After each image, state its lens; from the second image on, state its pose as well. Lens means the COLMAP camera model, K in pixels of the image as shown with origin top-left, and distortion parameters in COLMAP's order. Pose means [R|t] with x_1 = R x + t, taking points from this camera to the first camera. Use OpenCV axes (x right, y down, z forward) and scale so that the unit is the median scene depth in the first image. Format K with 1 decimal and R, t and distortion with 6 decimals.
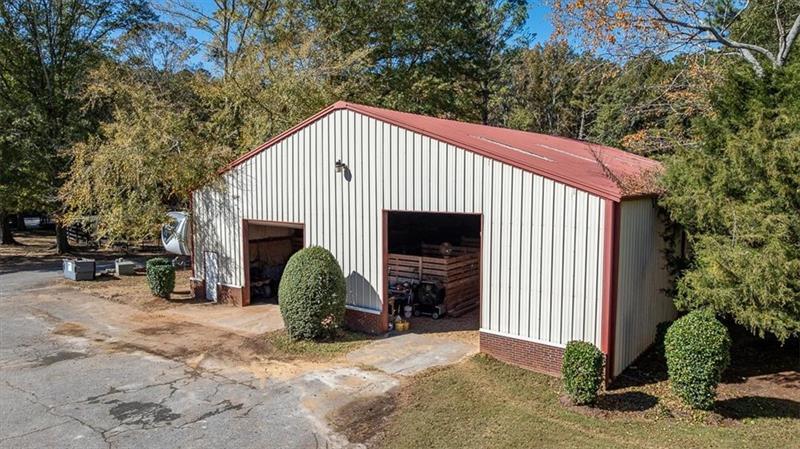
lens RADIAL K [[560.7, 0, 396.7], [0, 560.7, 225.7], [0, 0, 1]] dist [-0.017028, 0.004336]
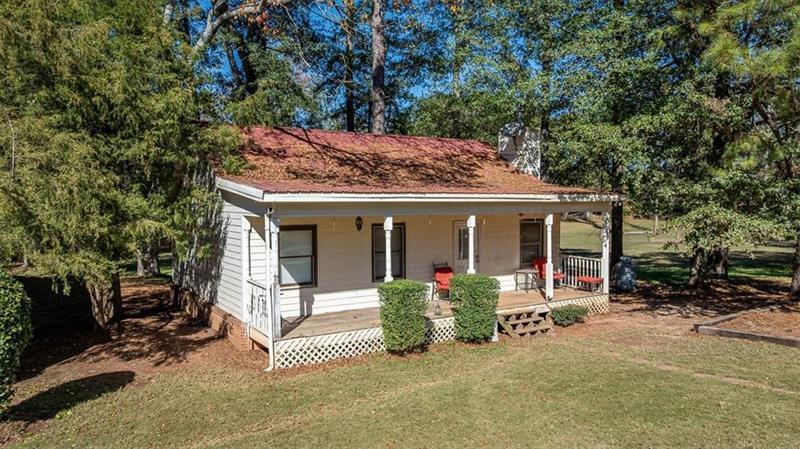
lens RADIAL K [[560.7, 0, 396.7], [0, 560.7, 225.7], [0, 0, 1]] dist [-0.017028, 0.004336]
pose [[0.347111, -0.037904, 0.937058, 0.086514], [0.084966, 0.996345, 0.008828, 0.095990], [-0.933967, 0.076554, 0.349063, 0.229770]]
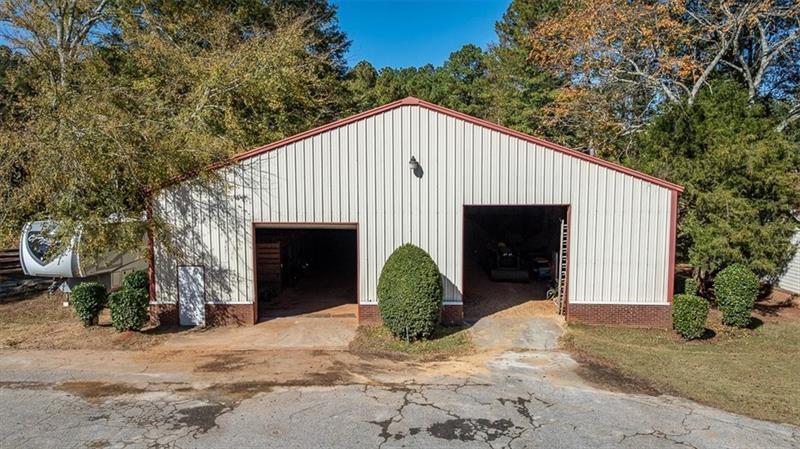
lens RADIAL K [[560.7, 0, 396.7], [0, 560.7, 225.7], [0, 0, 1]] dist [-0.017028, 0.004336]
pose [[0.810882, -0.052696, 0.582832, -0.705499], [0.050828, 0.998516, 0.019564, -0.015198], [-0.582998, 0.013760, 0.812357, 0.208782]]
